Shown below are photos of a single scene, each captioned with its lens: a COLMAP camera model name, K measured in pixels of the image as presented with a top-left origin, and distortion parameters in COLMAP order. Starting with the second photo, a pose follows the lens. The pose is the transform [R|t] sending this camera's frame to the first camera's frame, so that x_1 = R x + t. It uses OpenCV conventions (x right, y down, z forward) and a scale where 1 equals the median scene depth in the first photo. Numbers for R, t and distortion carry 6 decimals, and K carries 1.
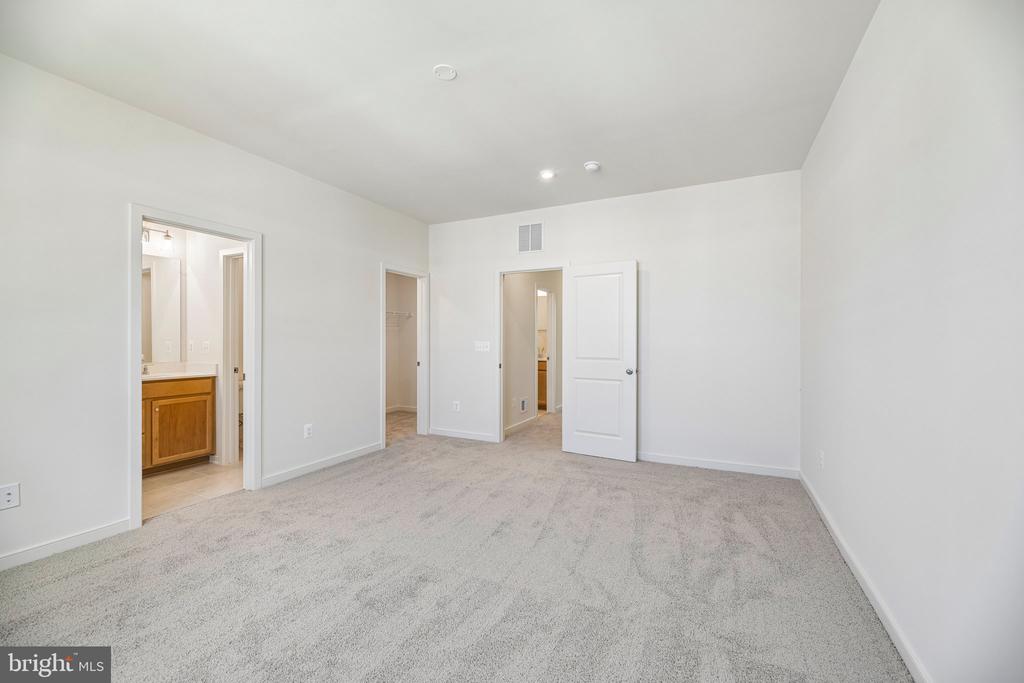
lens RADIAL K [[418.6, 0, 512.0], [0, 418.6, 341.5], [0, 0, 1]] dist [0.000389, 0.000053]
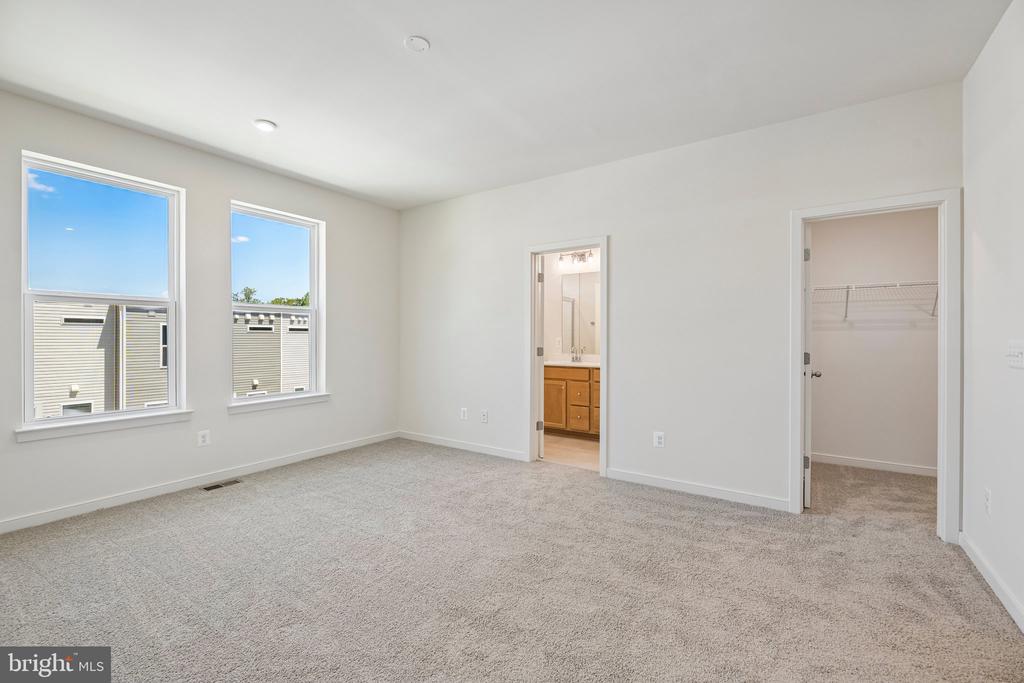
lens RADIAL K [[427.9, 0, 512.0], [0, 427.9, 341.5], [0, 0, 1]] dist [-0.000009, -0.000217]
pose [[-0.142165, -0.001878, -0.989841, 0.453424], [-0.007820, 0.999969, -0.000774, 0.010732], [0.989812, 0.007631, -0.142175, 0.831939]]
